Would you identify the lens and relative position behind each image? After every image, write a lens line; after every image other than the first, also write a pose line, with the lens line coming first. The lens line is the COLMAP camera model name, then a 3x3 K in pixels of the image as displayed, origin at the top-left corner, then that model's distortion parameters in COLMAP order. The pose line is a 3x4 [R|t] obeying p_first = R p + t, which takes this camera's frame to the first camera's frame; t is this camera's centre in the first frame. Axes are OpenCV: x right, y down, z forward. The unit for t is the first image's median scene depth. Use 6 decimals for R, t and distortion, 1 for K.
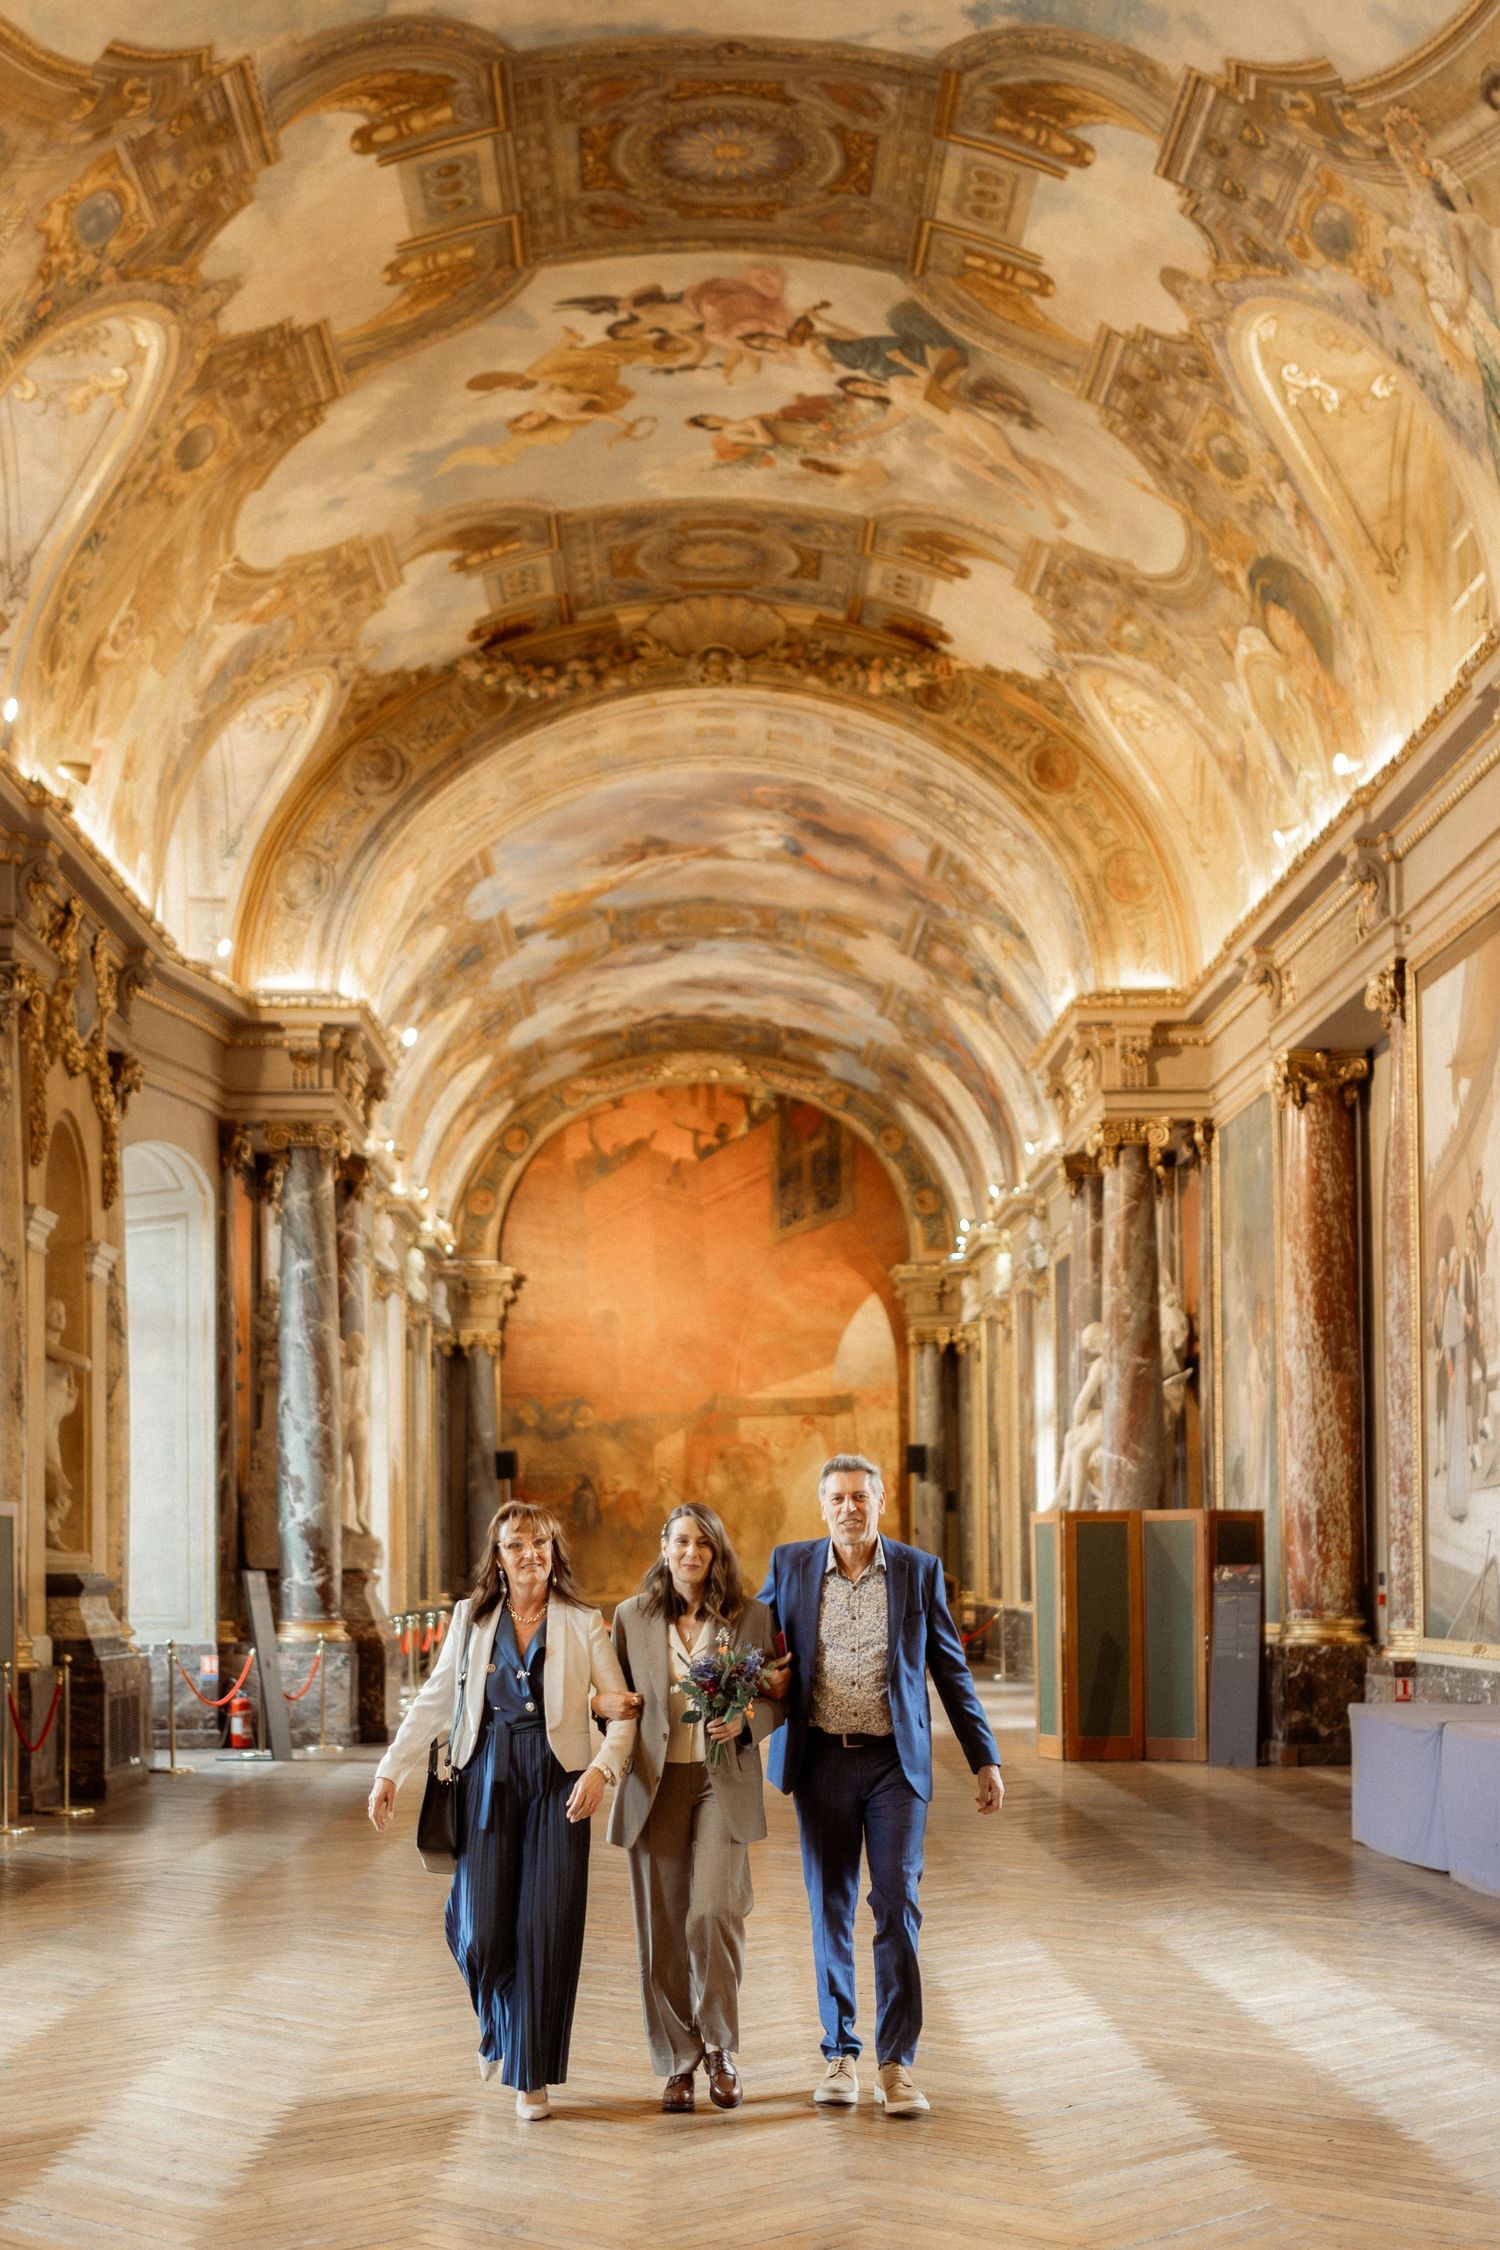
lens RADIAL K [[2678.5, 0, 750.8], [0, 2678.5, 1551.1], [0, 0, 1]] dist [-0.019354, 0.065015]
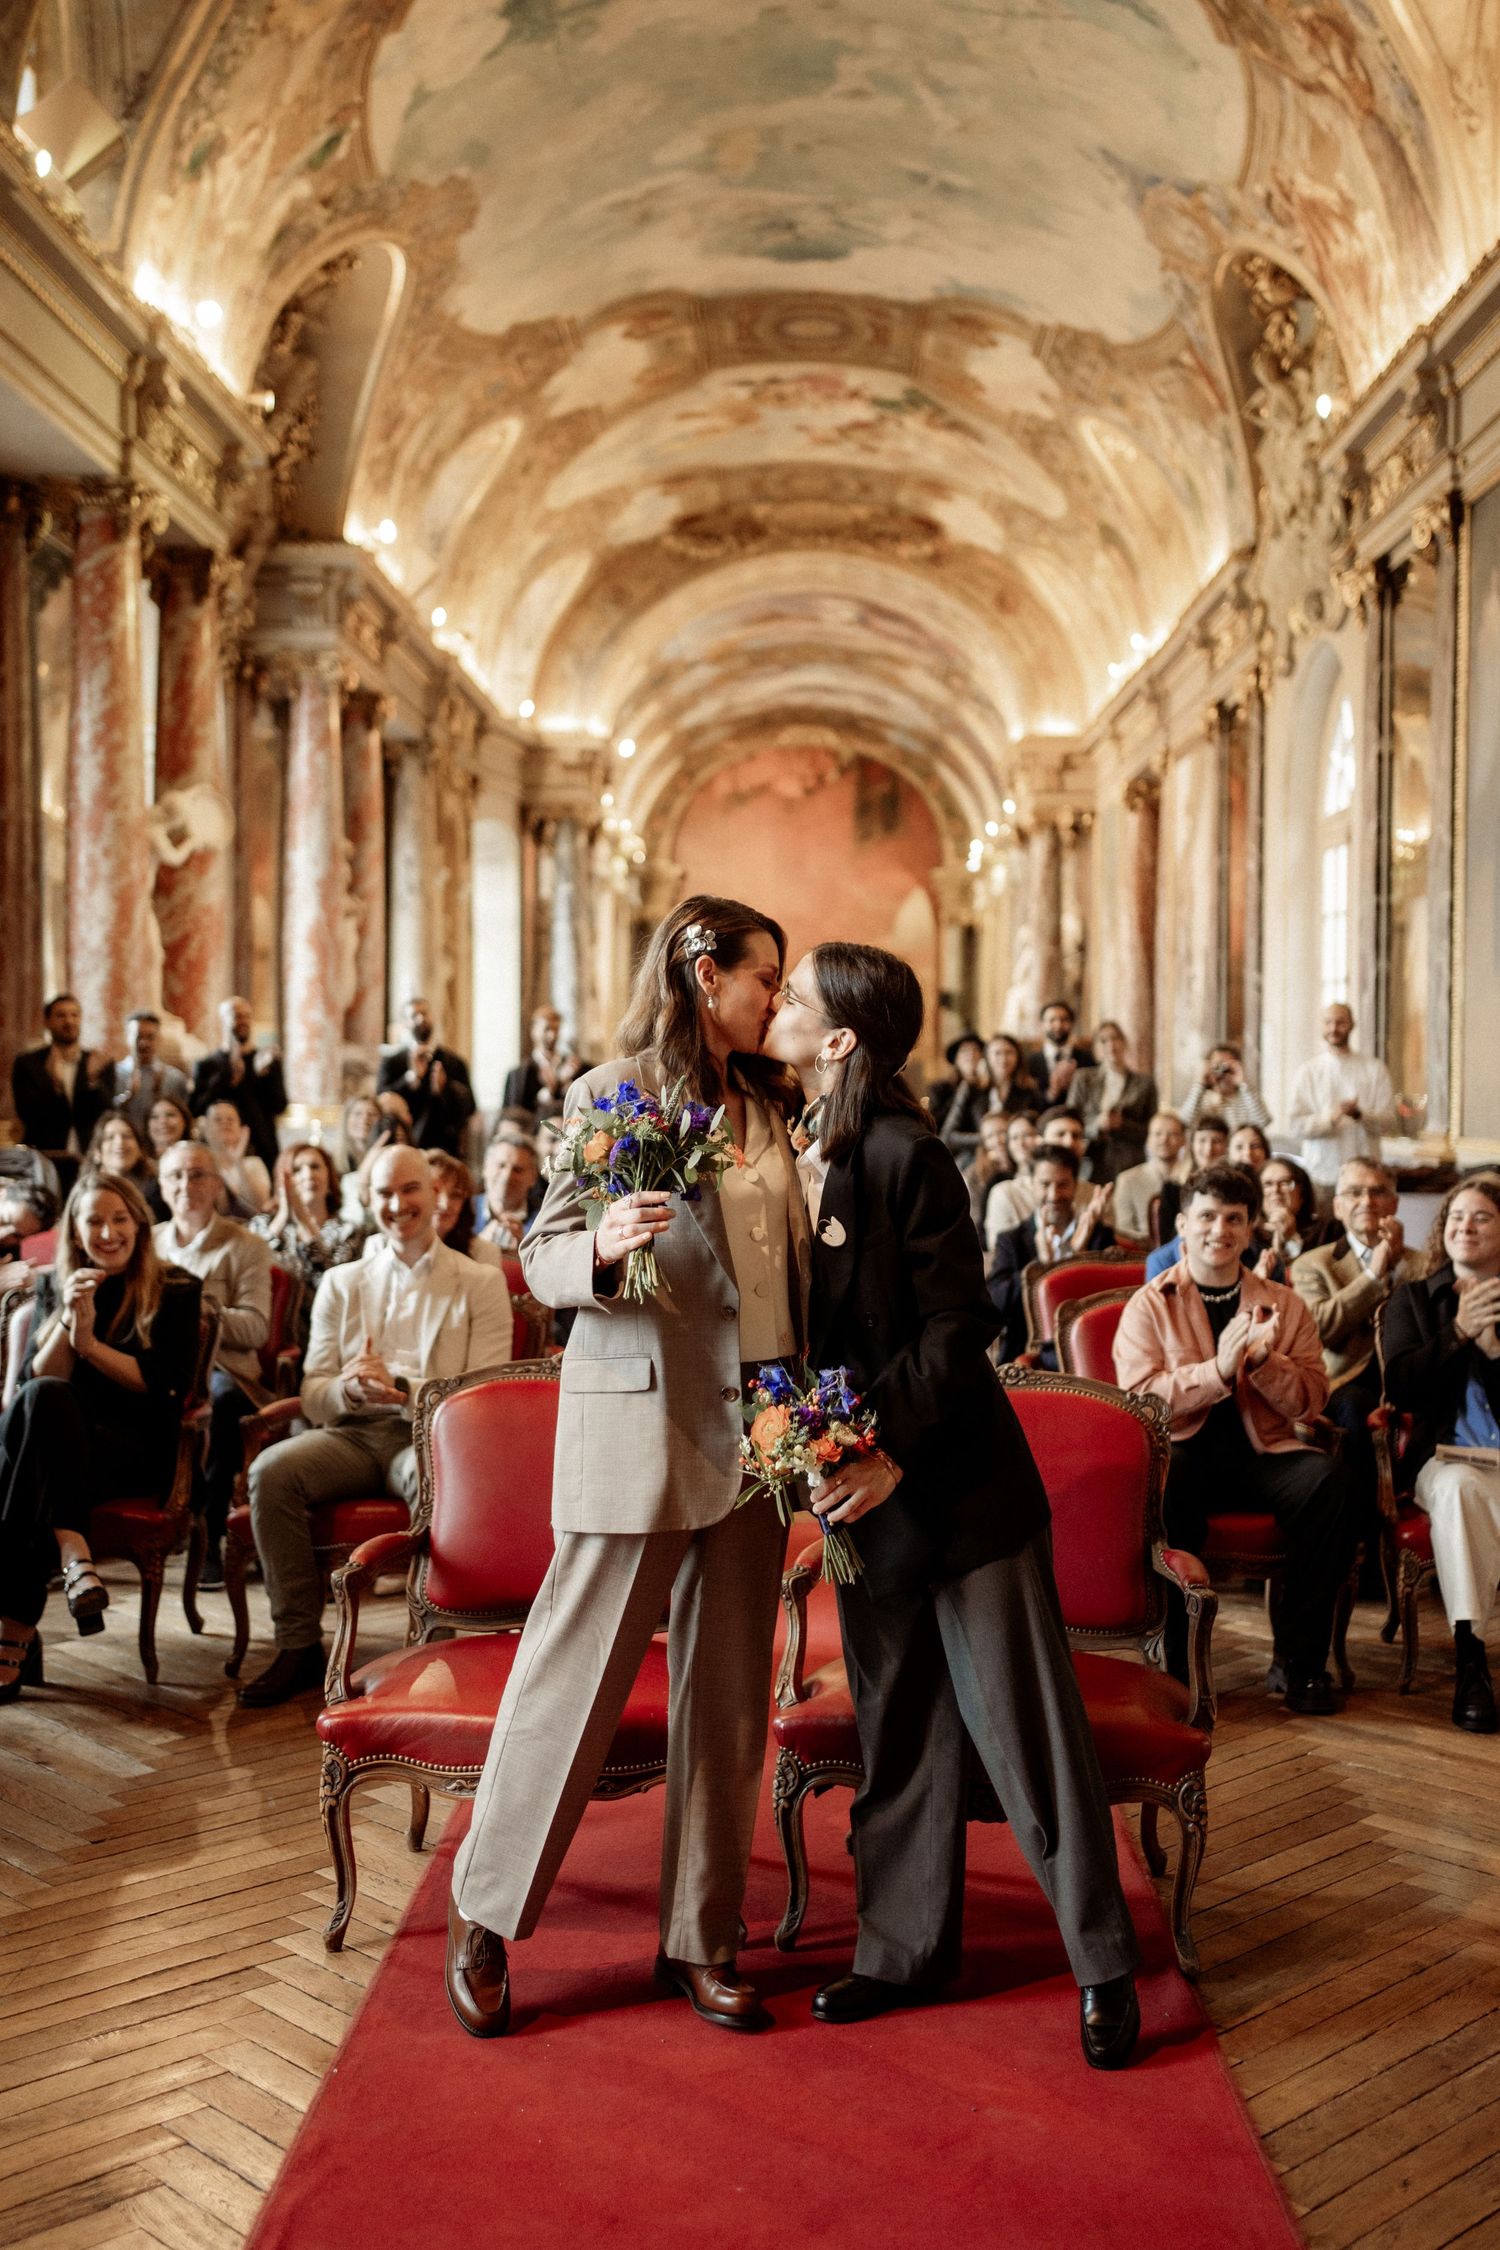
lens RADIAL K [[2404.5, 0, 750.0], [0, 2404.5, 1125.0], [0, 0, 1]] dist [-0.000280, 0.172307]
pose [[0.998723, 0.014498, -0.048403, 0.028232], [-0.013184, 0.999538, 0.027368, 0.001853], [0.048777, -0.026695, 0.998453, -0.555754]]
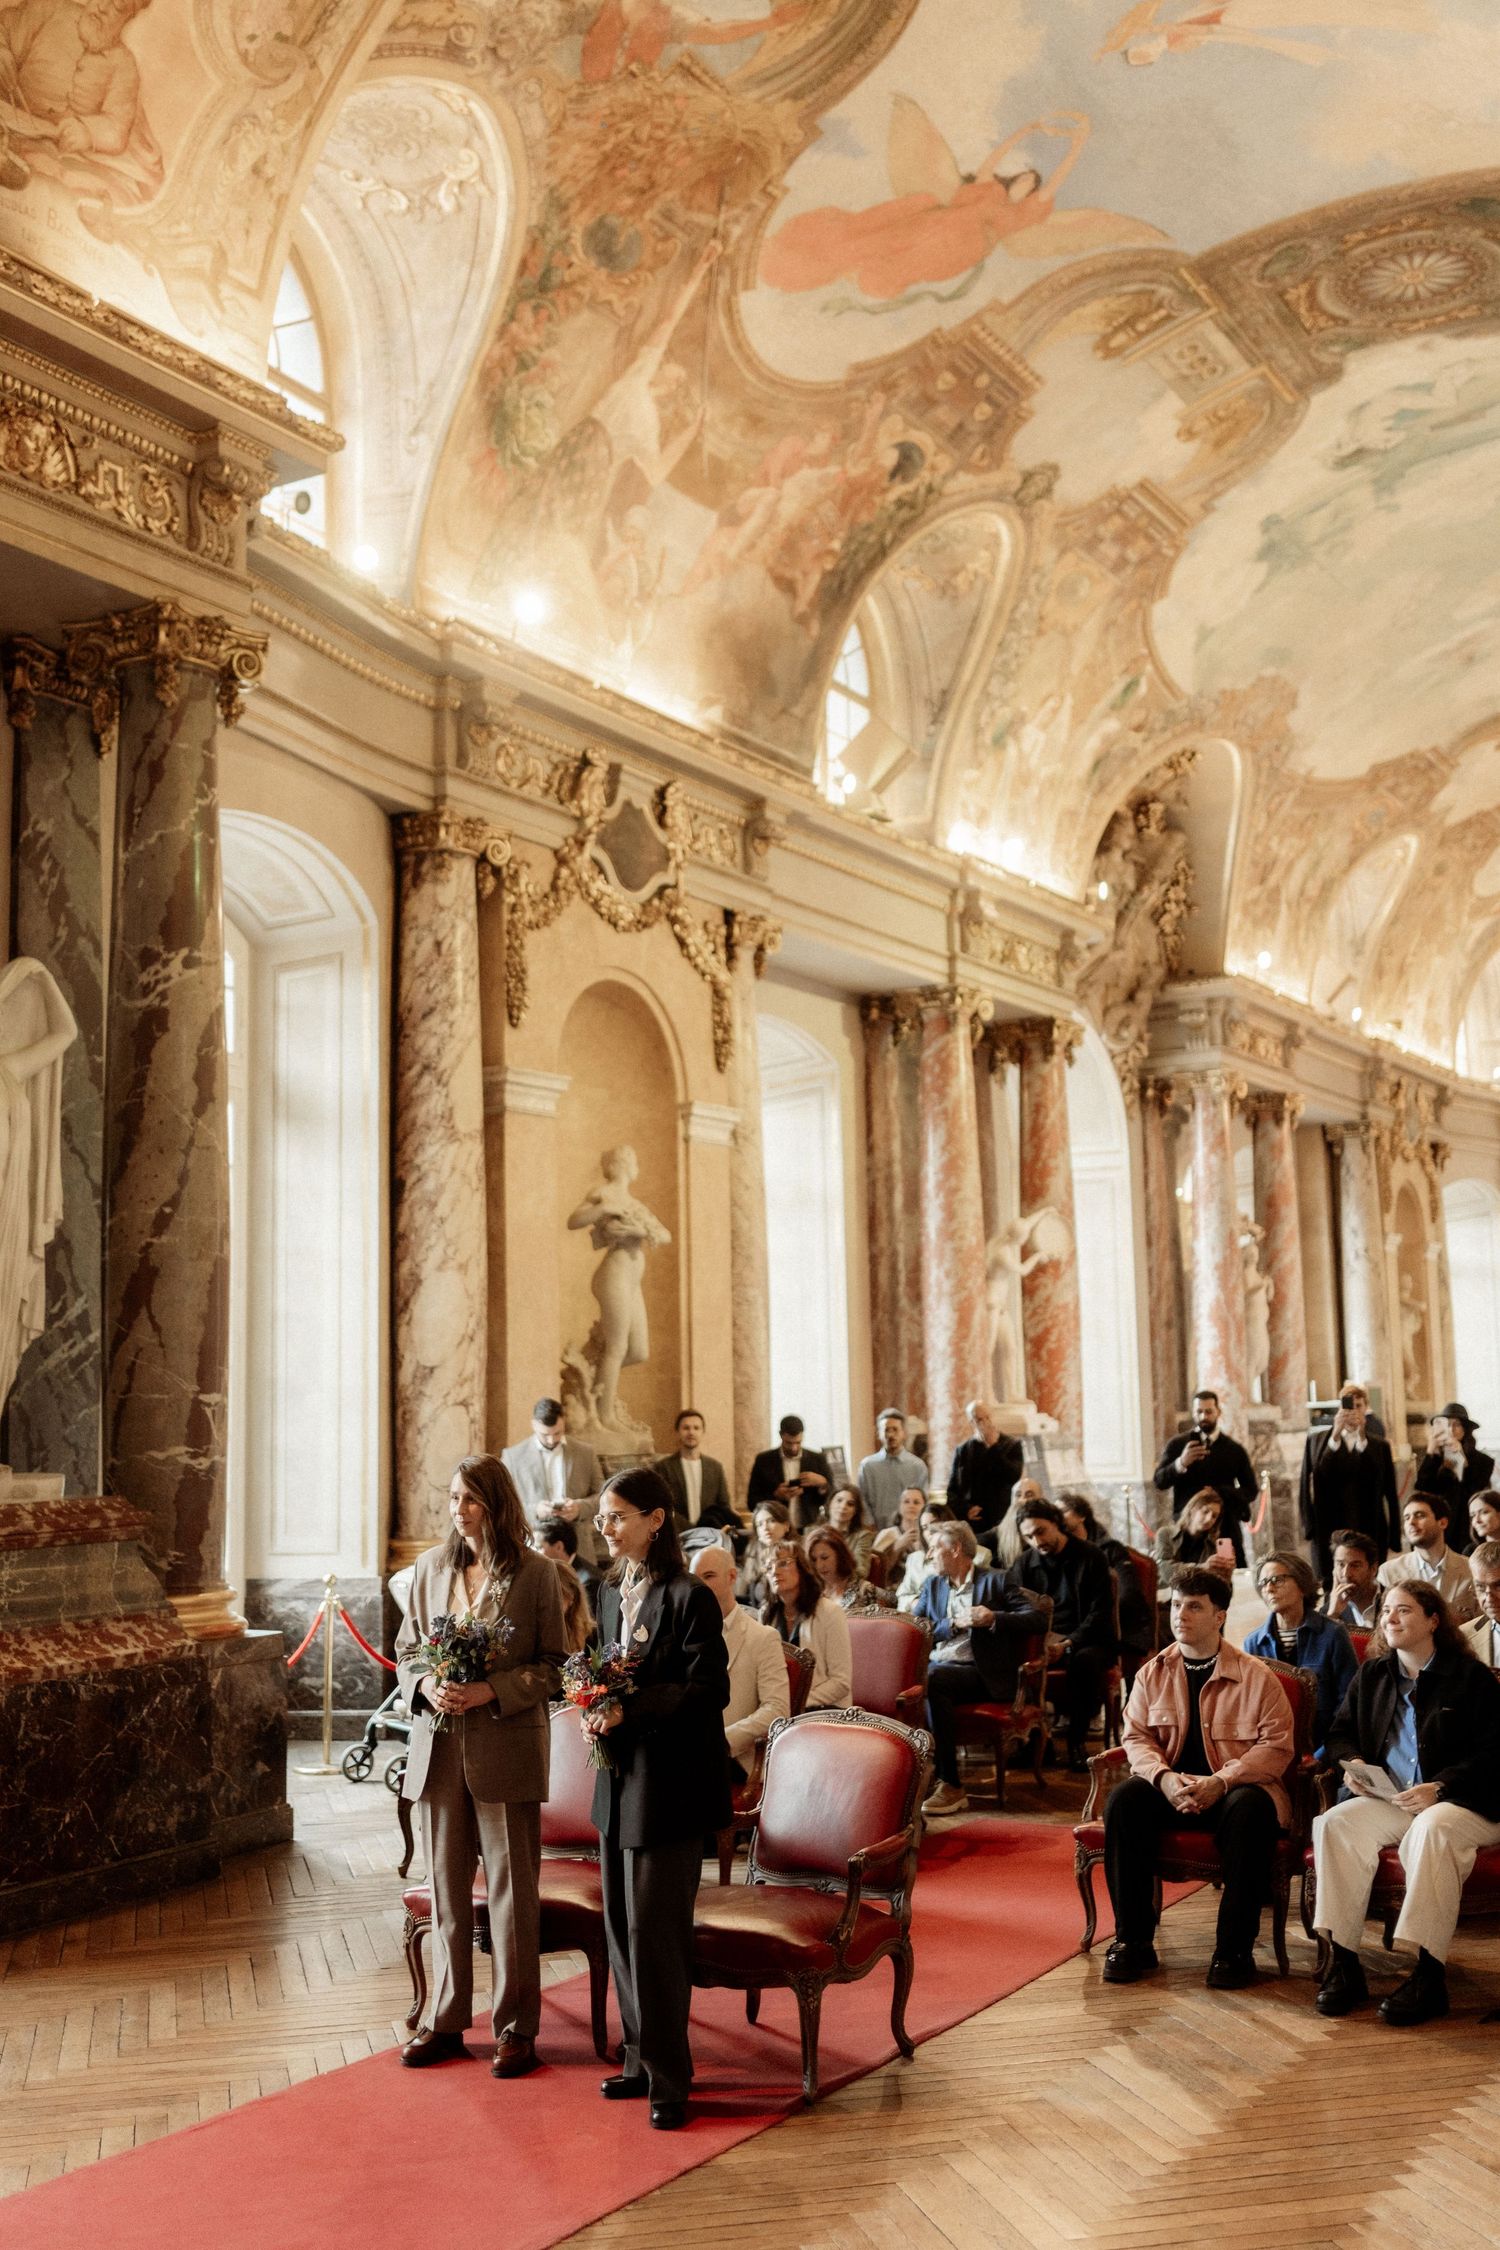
lens RADIAL K [[2404.5, 0, 750.0], [0, 2404.5, 1125.0], [0, 0, 1]] dist [-0.000280, 0.172307]
pose [[0.827527, -0.077543, -0.556045, 0.296406], [0.022937, 0.994258, -0.104518, -0.024745], [0.560957, 0.073737, 0.824554, -0.660953]]
